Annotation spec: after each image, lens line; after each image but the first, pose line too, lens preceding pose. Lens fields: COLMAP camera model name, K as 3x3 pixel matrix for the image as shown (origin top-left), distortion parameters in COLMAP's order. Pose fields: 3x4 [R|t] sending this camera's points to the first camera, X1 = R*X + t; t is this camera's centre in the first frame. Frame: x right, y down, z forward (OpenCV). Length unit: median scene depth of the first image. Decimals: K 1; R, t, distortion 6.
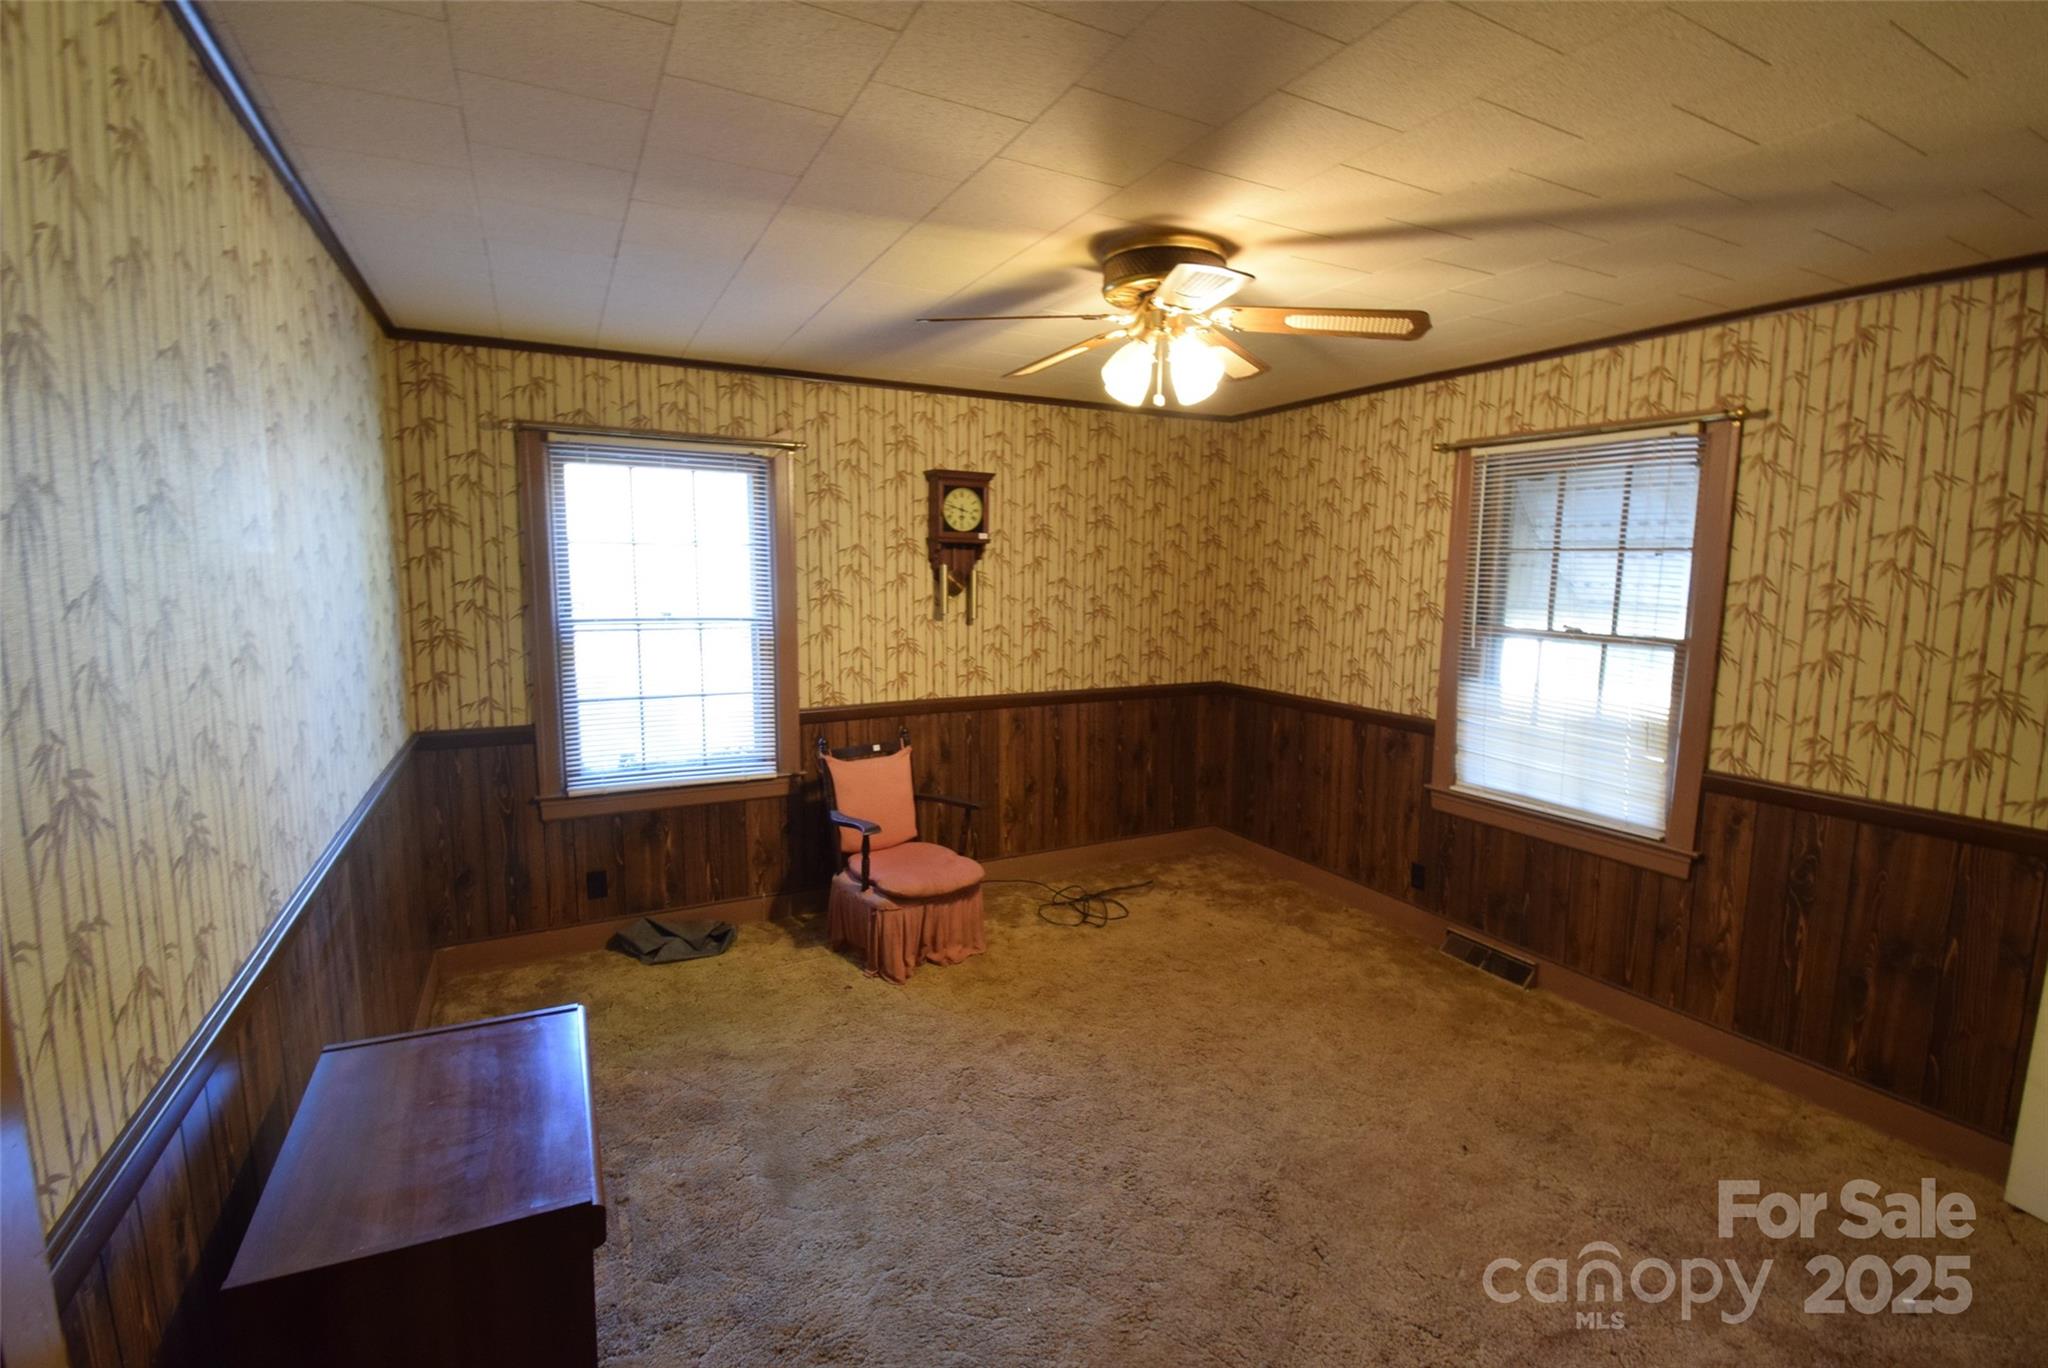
lens RADIAL K [[908.5, 0, 1031.0], [0, 908.5, 675.4], [0, 0, 1]] dist [0.024244, -0.027867]
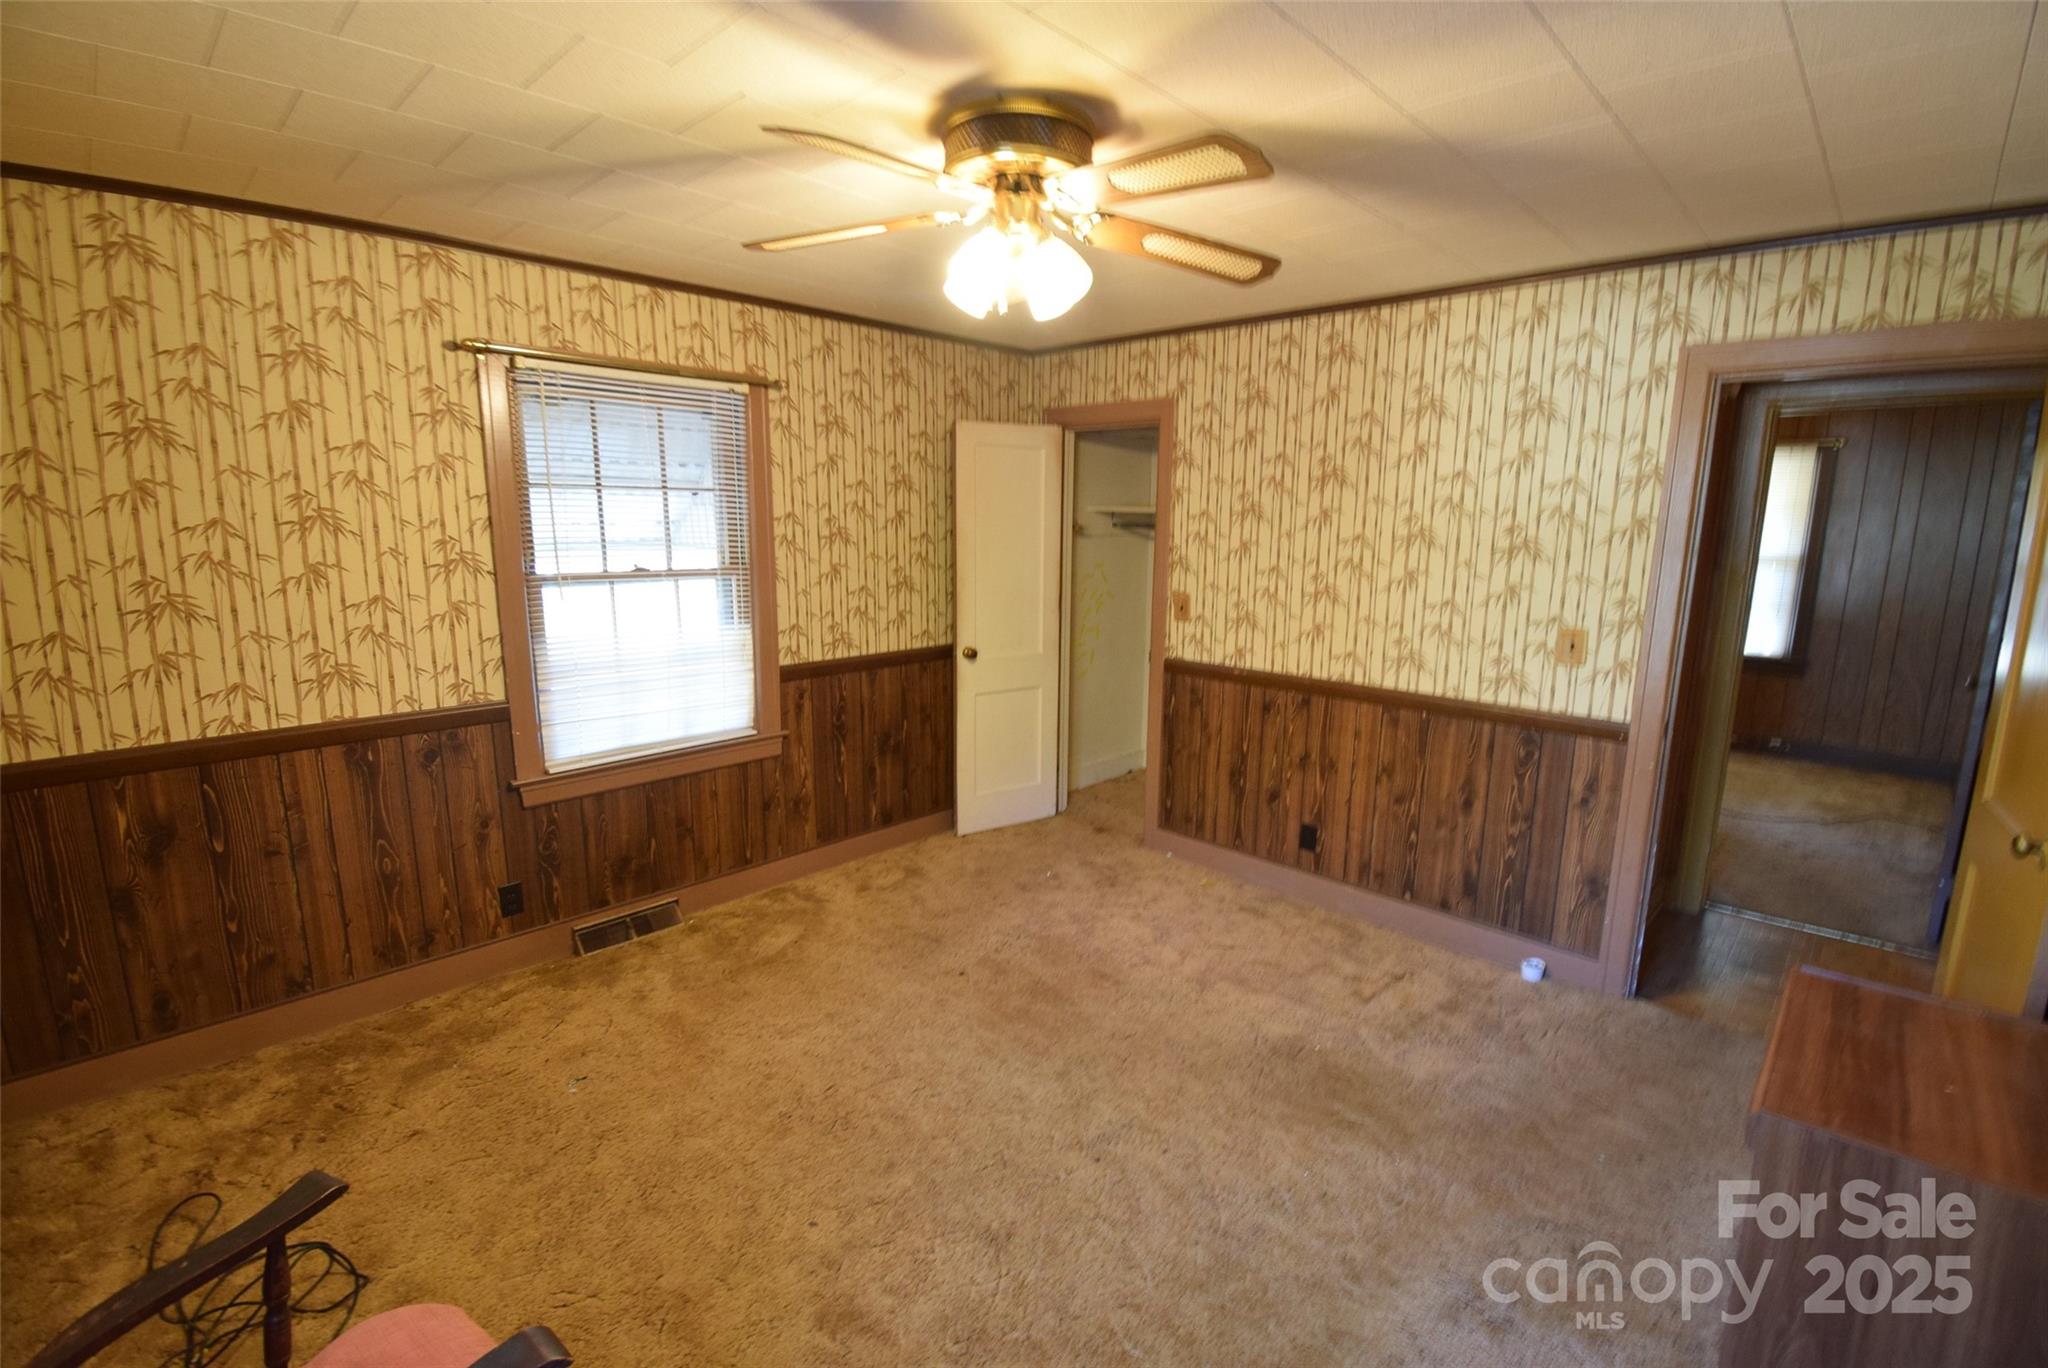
lens RADIAL K [[908.5, 0, 1031.0], [0, 908.5, 675.4], [0, 0, 1]] dist [0.024244, -0.027867]
pose [[-0.309088, -0.184751, 0.932916, -0.499656], [0.099358, 0.969308, 0.224876, -0.120981], [-0.945829, 0.162199, -0.281245, 0.913318]]
